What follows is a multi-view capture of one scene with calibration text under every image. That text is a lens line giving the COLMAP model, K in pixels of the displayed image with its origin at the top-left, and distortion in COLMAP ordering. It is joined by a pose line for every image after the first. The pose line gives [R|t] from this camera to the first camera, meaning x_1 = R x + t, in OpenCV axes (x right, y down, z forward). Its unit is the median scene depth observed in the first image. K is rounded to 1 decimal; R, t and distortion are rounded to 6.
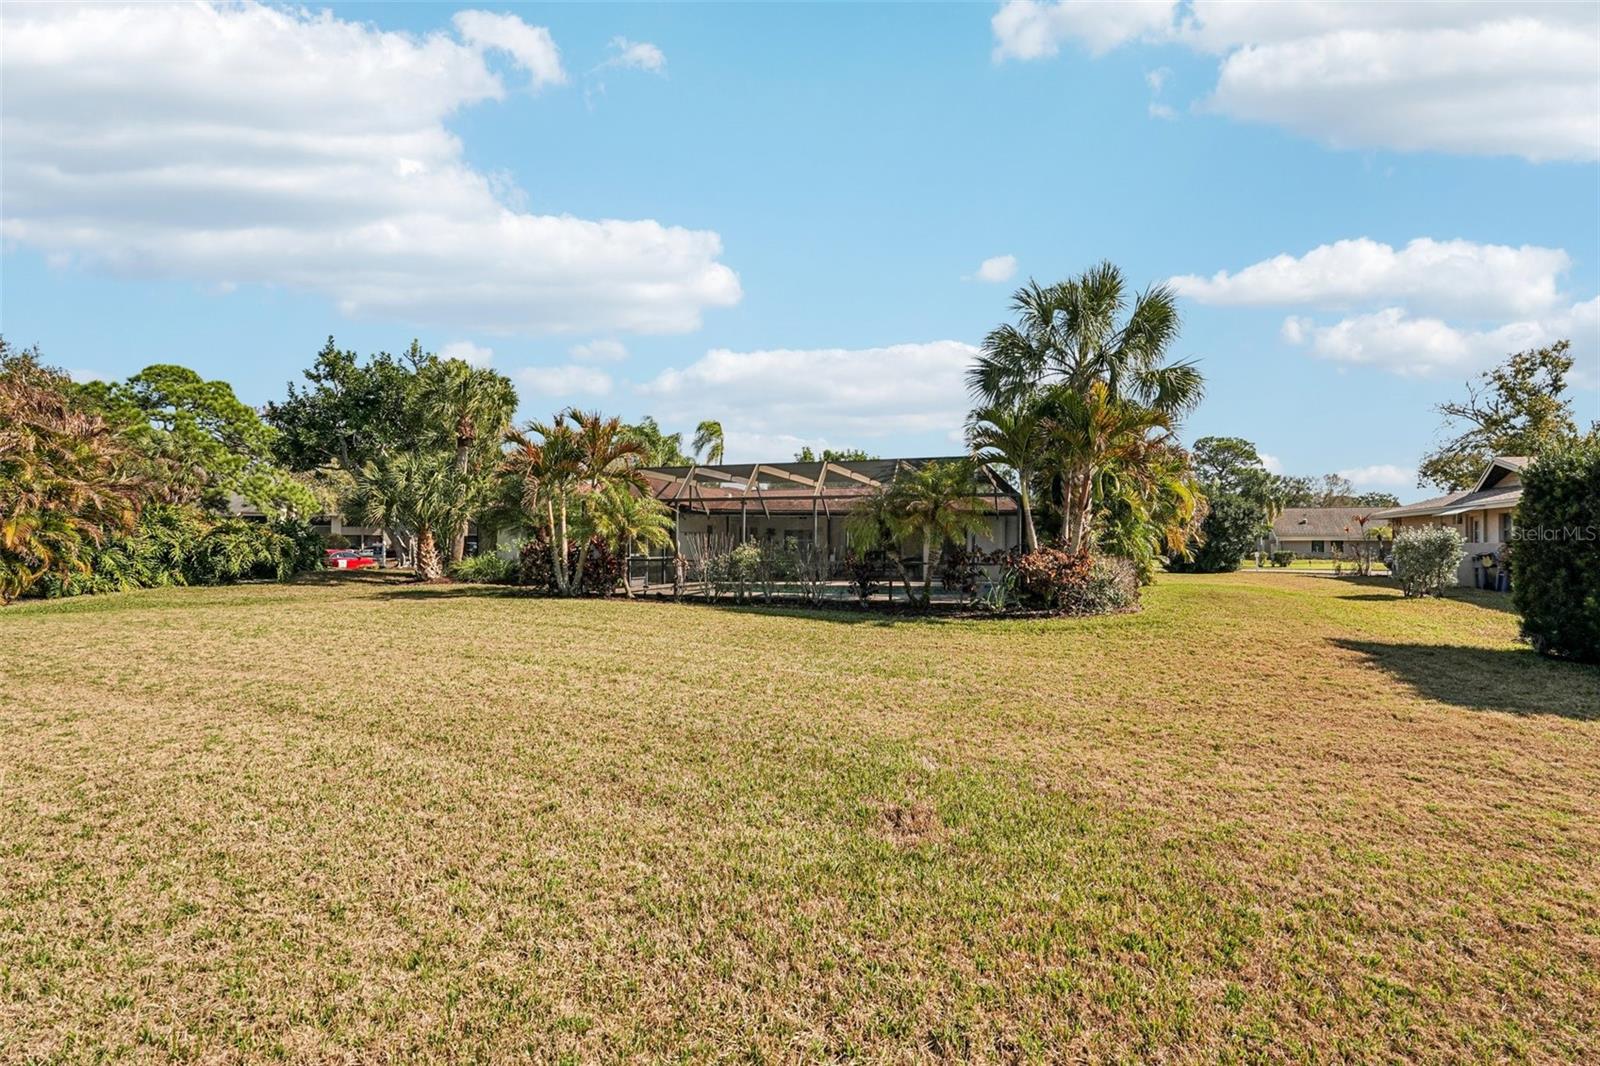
lens RADIAL K [[709.6, 0, 801.1], [0, 709.6, 543.0], [0, 0, 1]] dist [-0.001050, 0.000636]
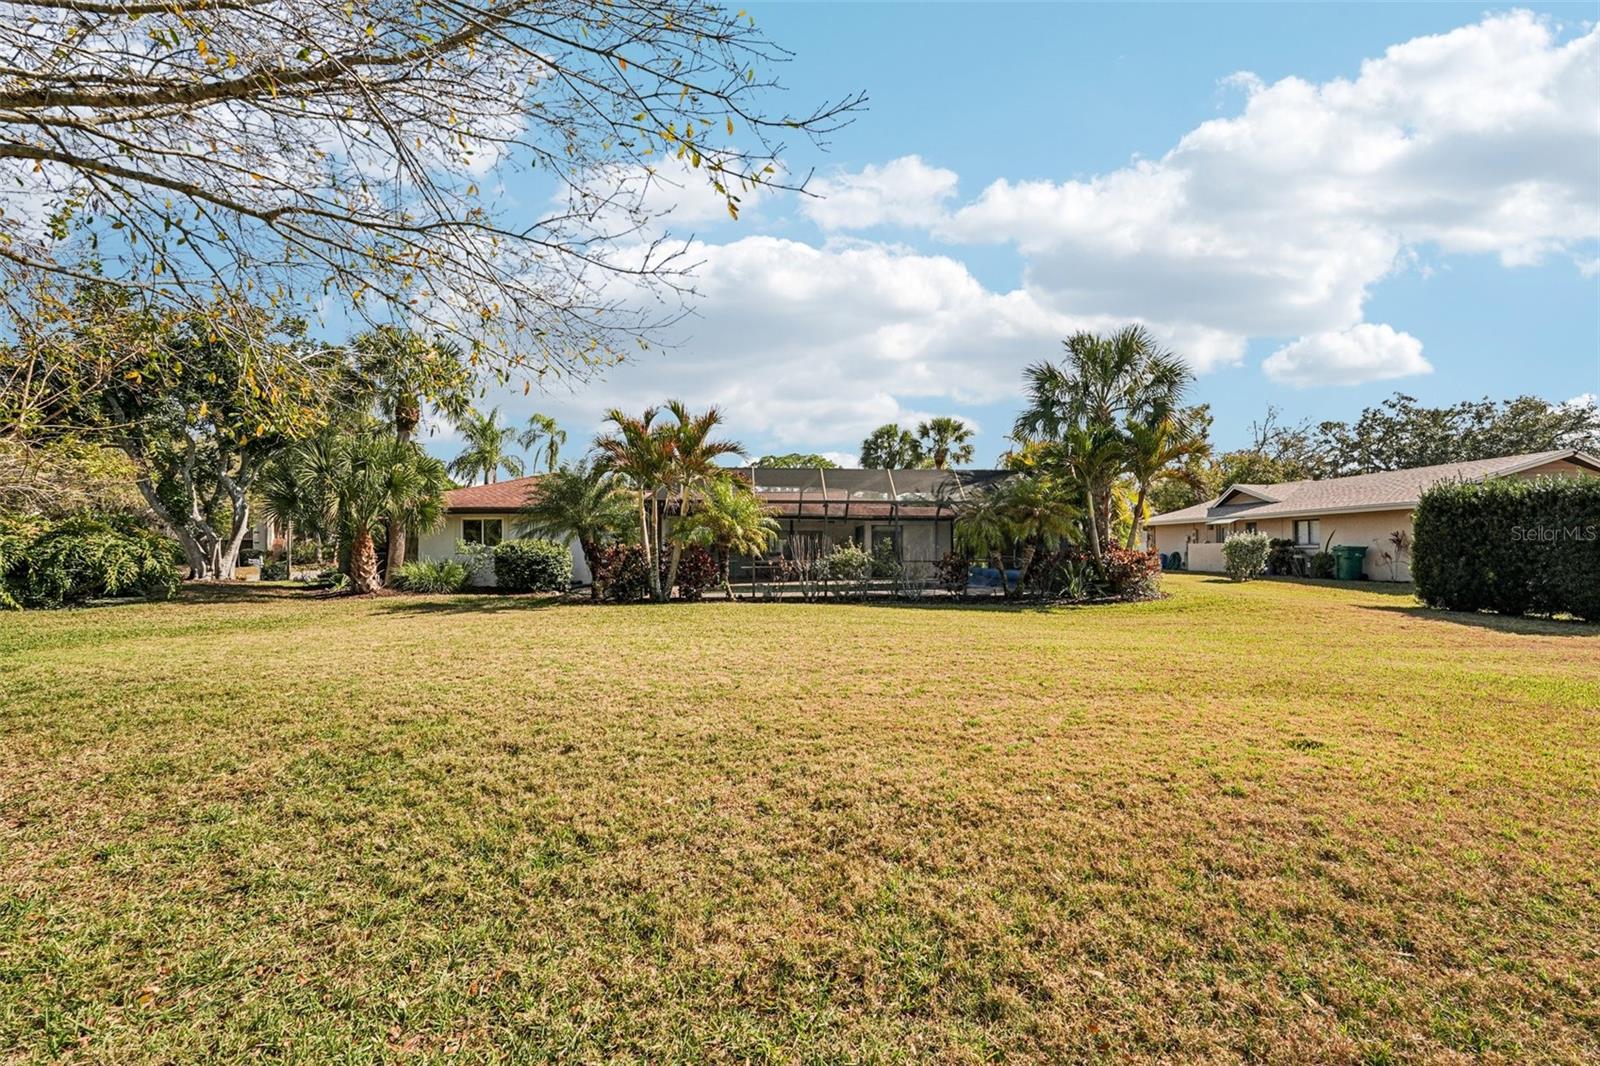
lens RADIAL K [[709.6, 0, 801.1], [0, 709.6, 543.0], [0, 0, 1]] dist [-0.001050, 0.000636]
pose [[0.904062, -0.003068, 0.427391, -0.574095], [0.004130, 0.999990, -0.001558, -0.000767], [-0.427382, 0.003174, 0.904066, 0.072675]]
